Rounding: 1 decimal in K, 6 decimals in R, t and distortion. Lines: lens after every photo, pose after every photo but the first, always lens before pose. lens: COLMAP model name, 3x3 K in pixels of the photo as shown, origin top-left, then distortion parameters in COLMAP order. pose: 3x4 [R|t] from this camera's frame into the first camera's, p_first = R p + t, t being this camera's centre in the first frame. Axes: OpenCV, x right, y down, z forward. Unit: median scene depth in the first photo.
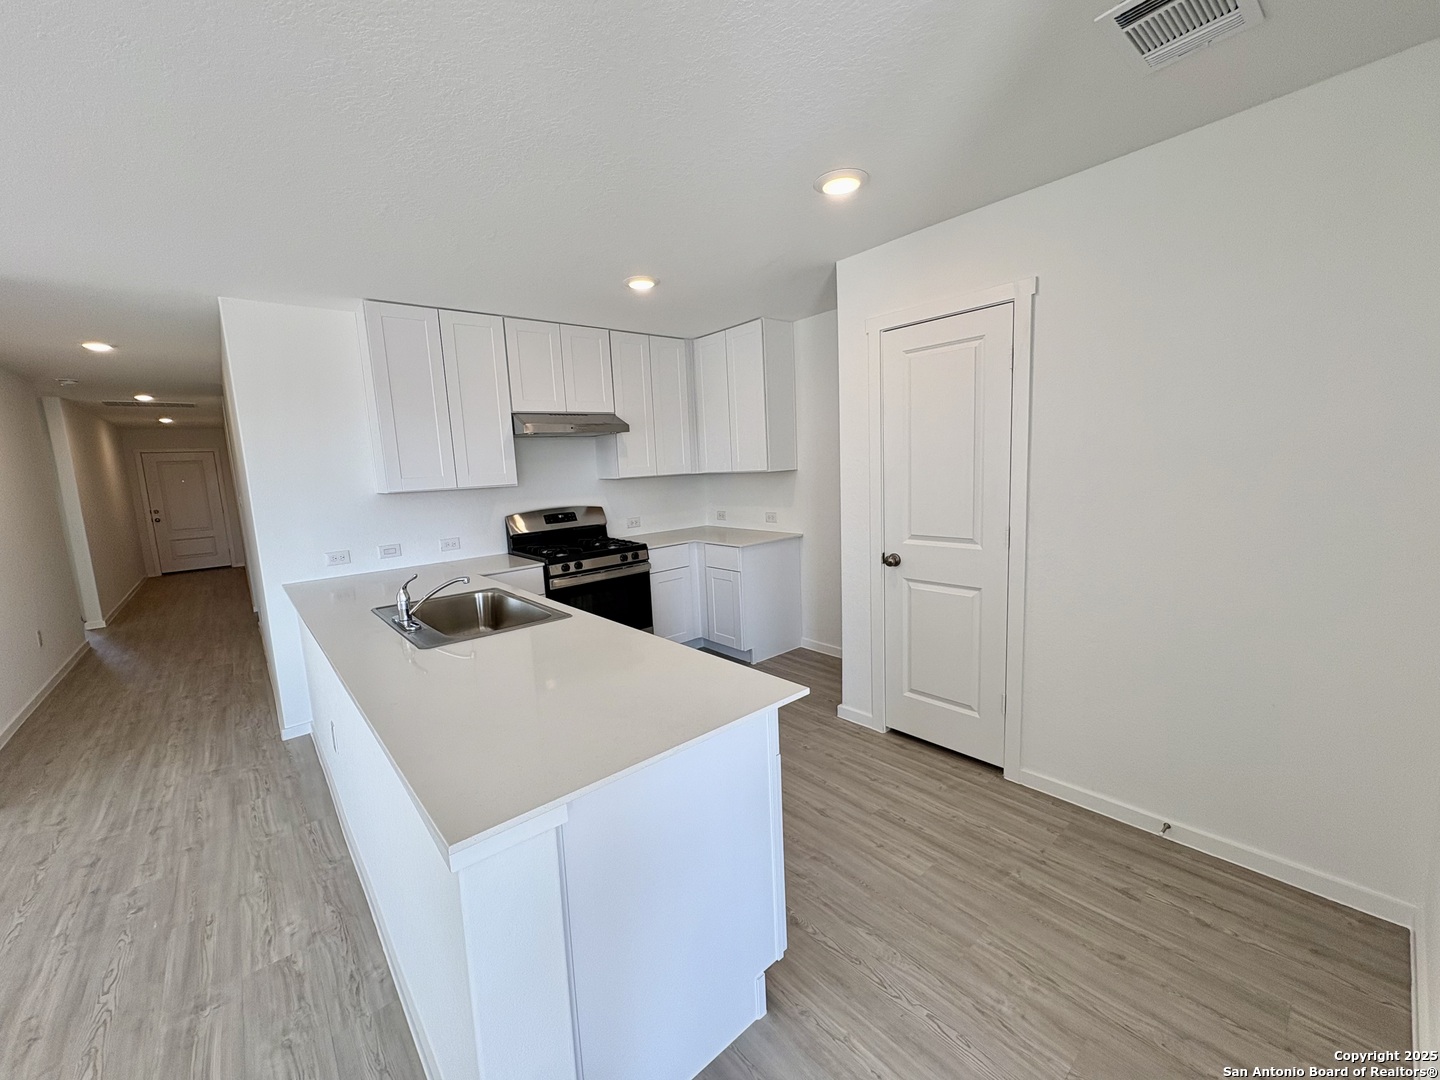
lens RADIAL K [[573.7, 0, 718.2], [0, 573.7, 539.1], [0, 0, 1]] dist [0.001704, -0.000413]
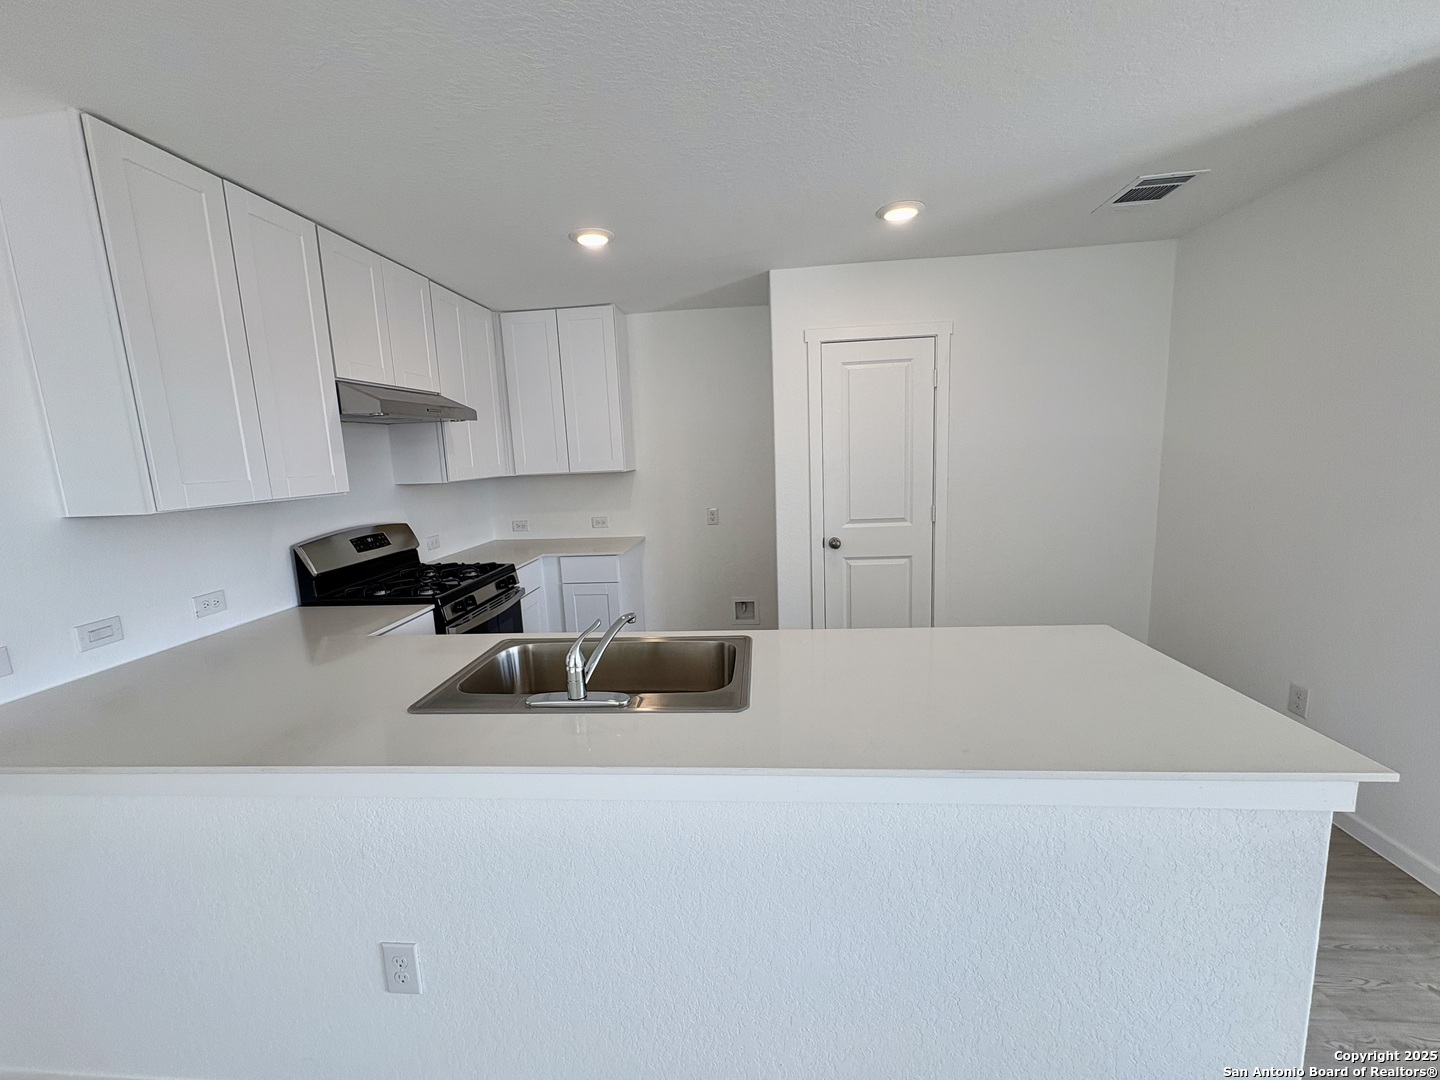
lens RADIAL K [[573.7, 0, 715.5], [0, 573.7, 541.2], [0, 0, 1]] dist [0.001704, -0.000413]
pose [[0.714969, -0.091257, 0.693175, -0.524238], [0.100525, 0.994561, 0.027249, -0.018099], [-0.691892, 0.050199, 0.720254, 0.266904]]
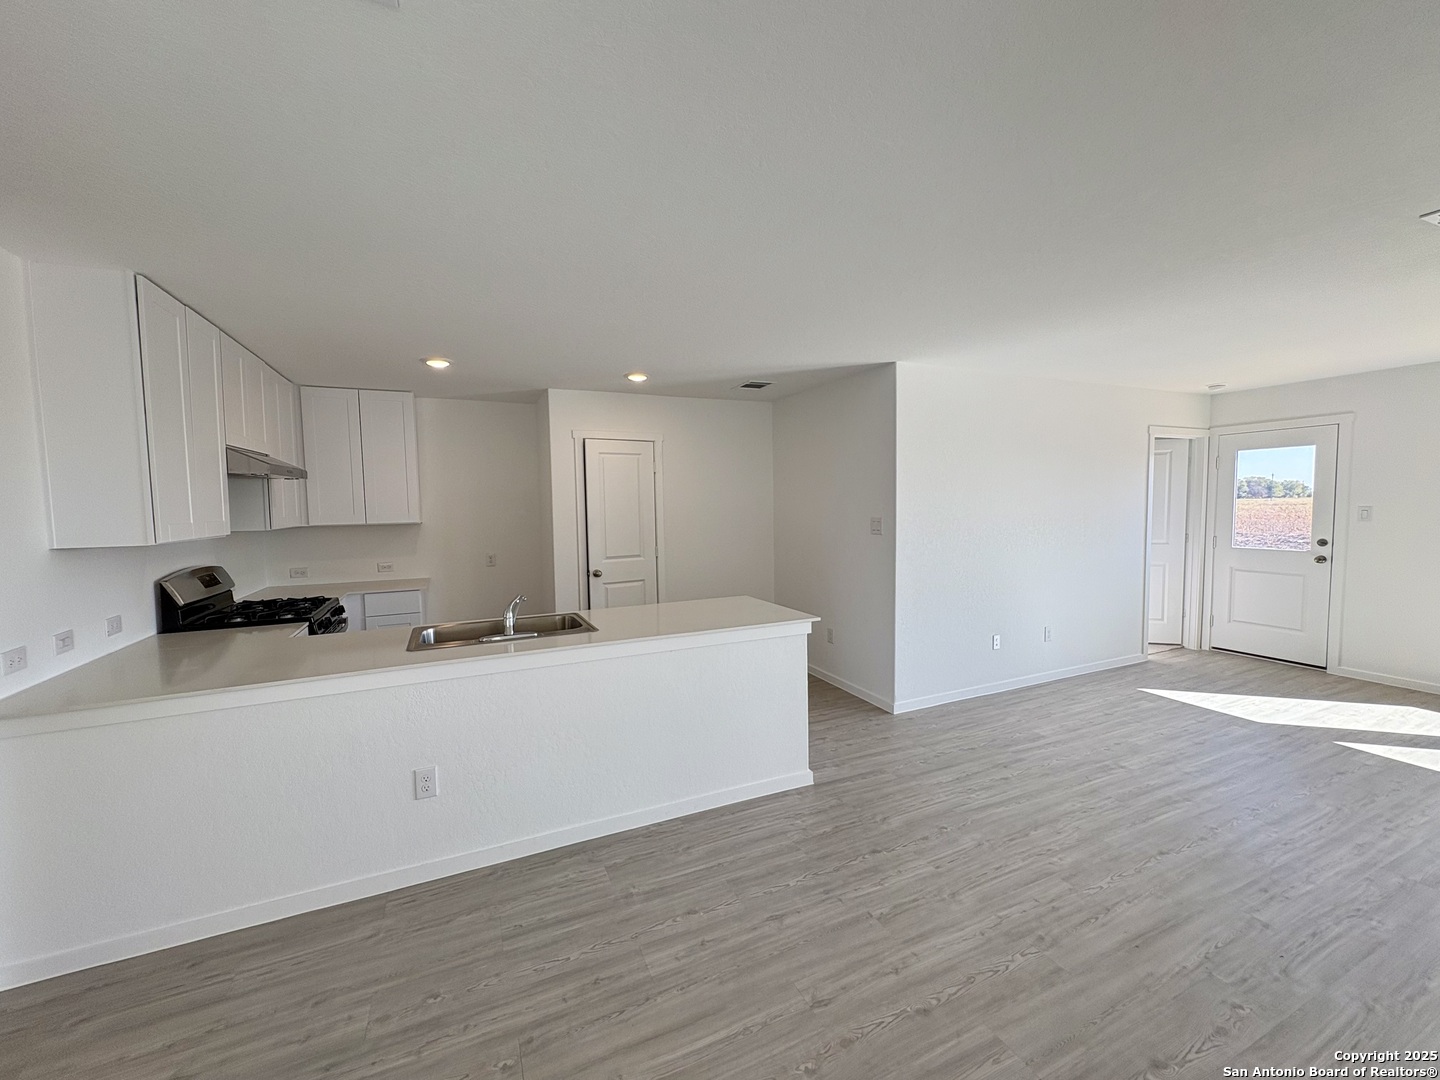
lens RADIAL K [[573.7, 0, 722.2], [0, 573.7, 541.8], [0, 0, 1]] dist [0.001704, -0.000413]
pose [[0.272600, -0.021625, 0.961885, -0.959955], [0.129331, 0.991498, -0.014362, 0.013964], [-0.953396, 0.128316, 0.273079, 0.138147]]
